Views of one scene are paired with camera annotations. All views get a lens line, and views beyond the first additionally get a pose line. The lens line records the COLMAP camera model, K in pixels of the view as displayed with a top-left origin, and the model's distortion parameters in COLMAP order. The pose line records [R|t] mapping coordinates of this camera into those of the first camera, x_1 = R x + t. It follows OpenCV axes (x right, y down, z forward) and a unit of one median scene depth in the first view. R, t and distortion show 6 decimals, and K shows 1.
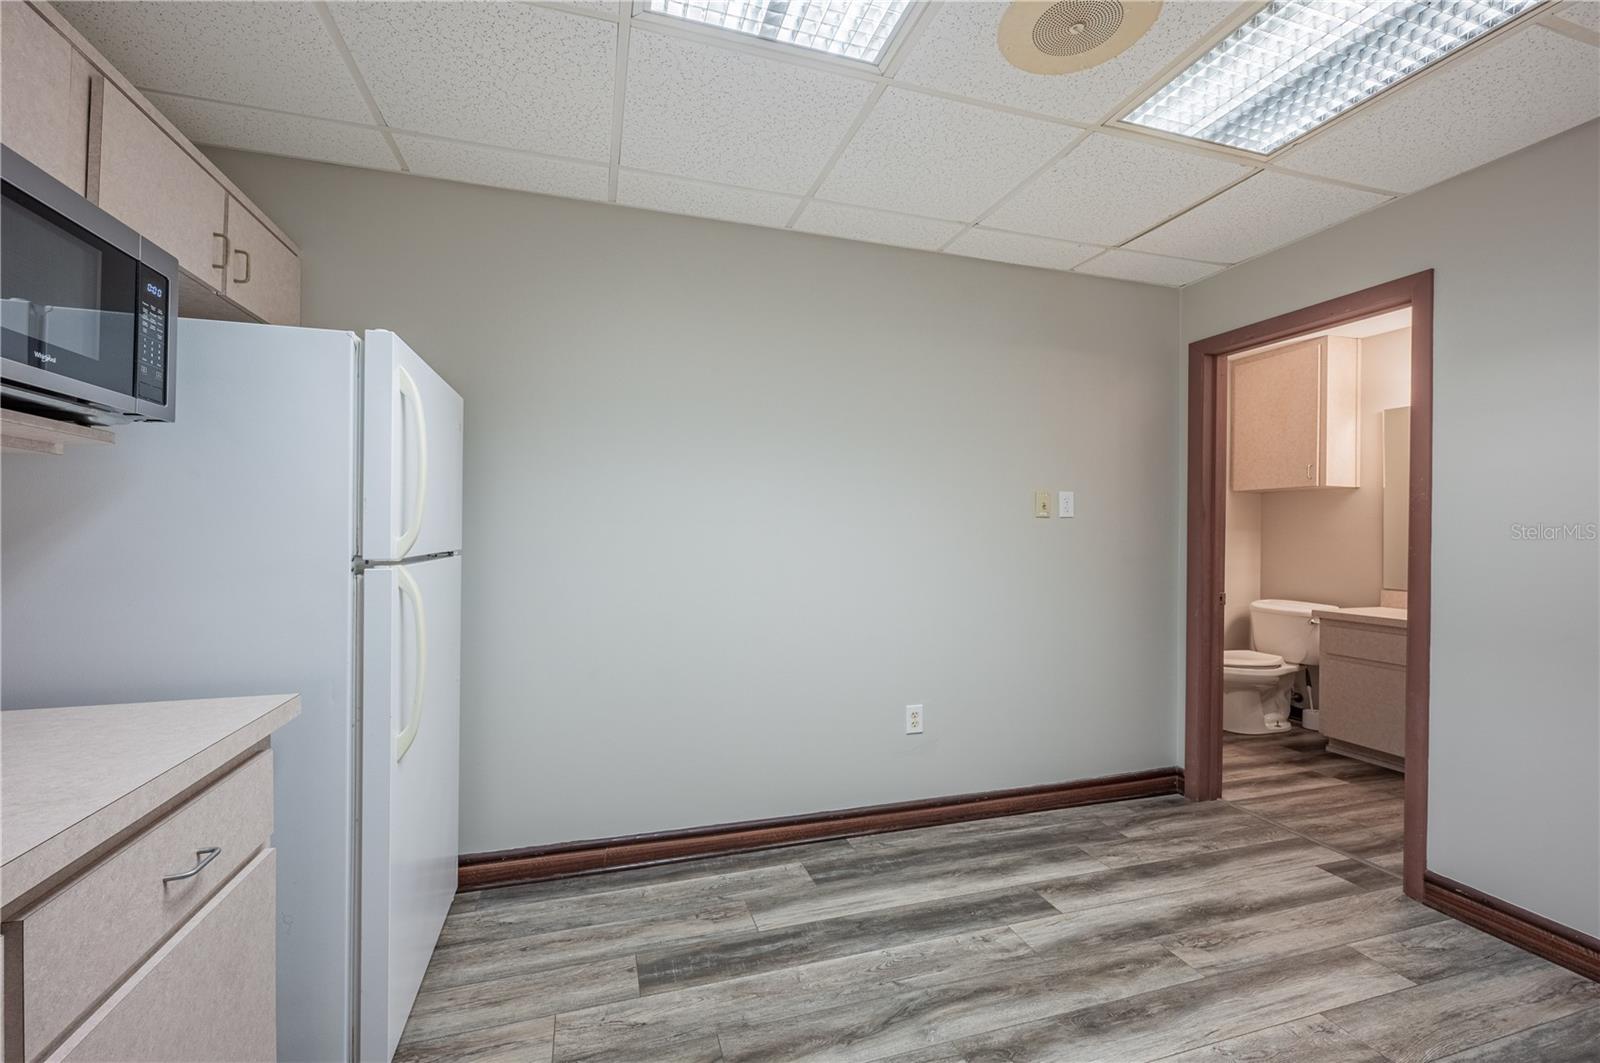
lens RADIAL K [[659.3, 0, 798.0], [0, 659.3, 530.5], [0, 0, 1]] dist [-0.001605, 0.000994]
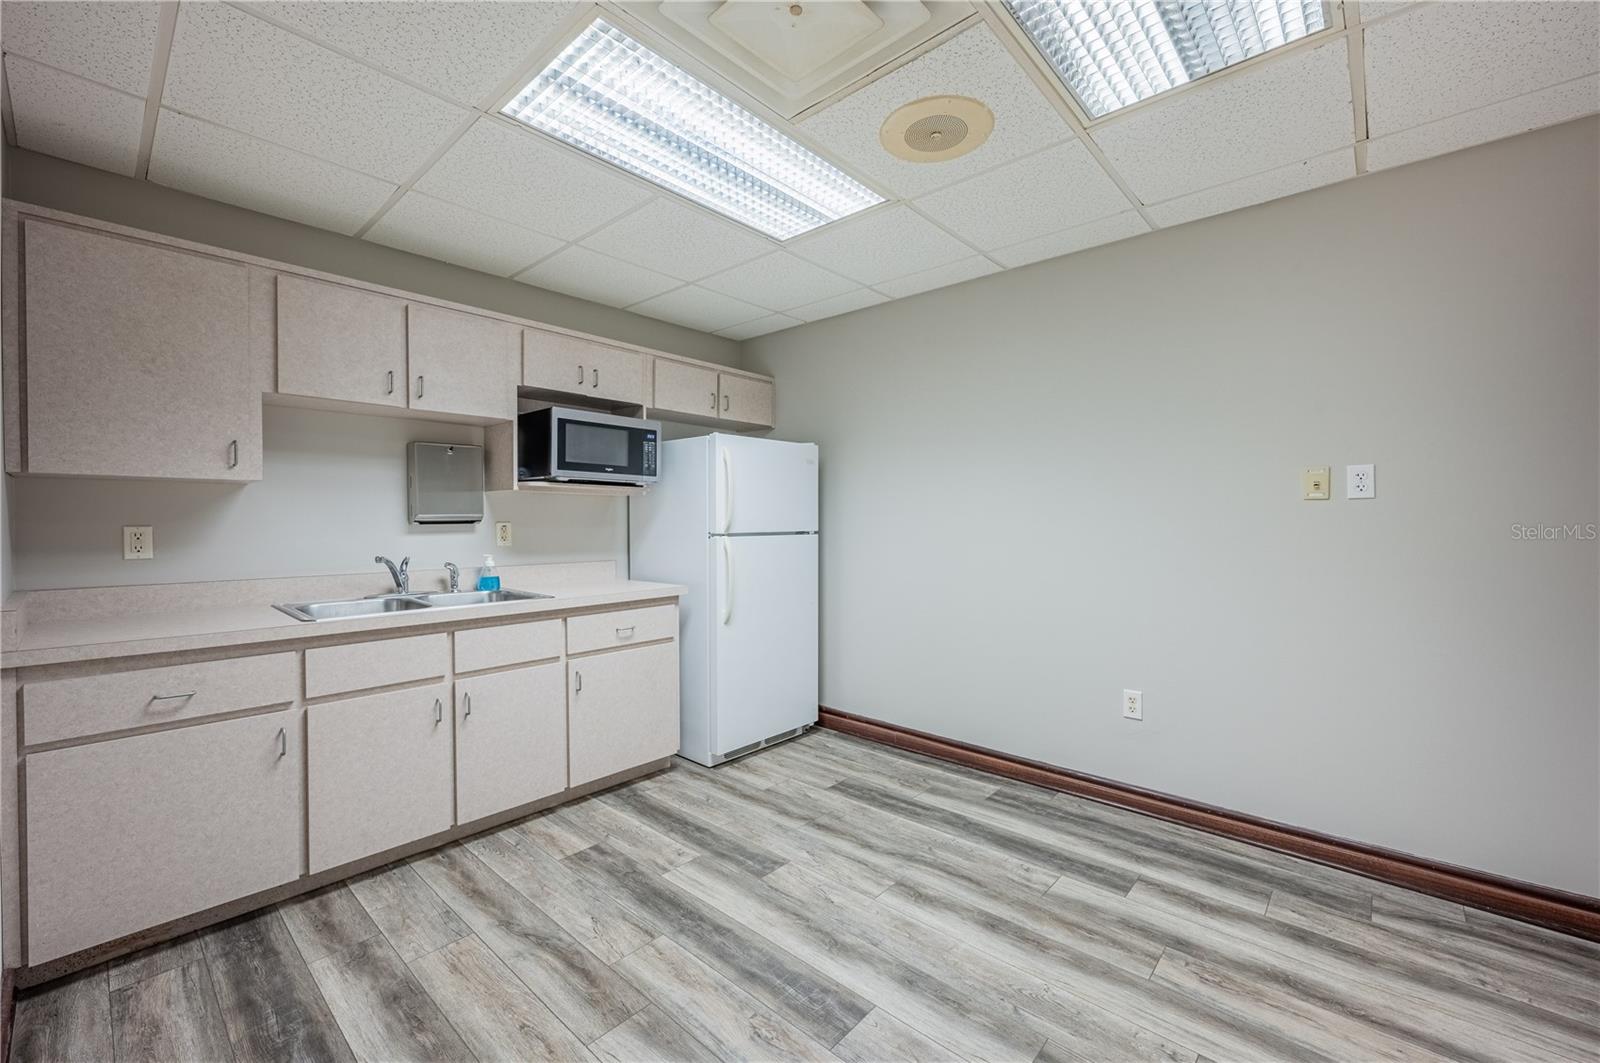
lens RADIAL K [[659.3, 0, 786.4], [0, 659.3, 529.3], [0, 0, 1]] dist [-0.001605, 0.000994]
pose [[0.494408, 0.009088, -0.869182, 0.976833], [0.009637, 0.999827, 0.015936, -0.003228], [0.869176, -0.016255, 0.494235, 0.057433]]
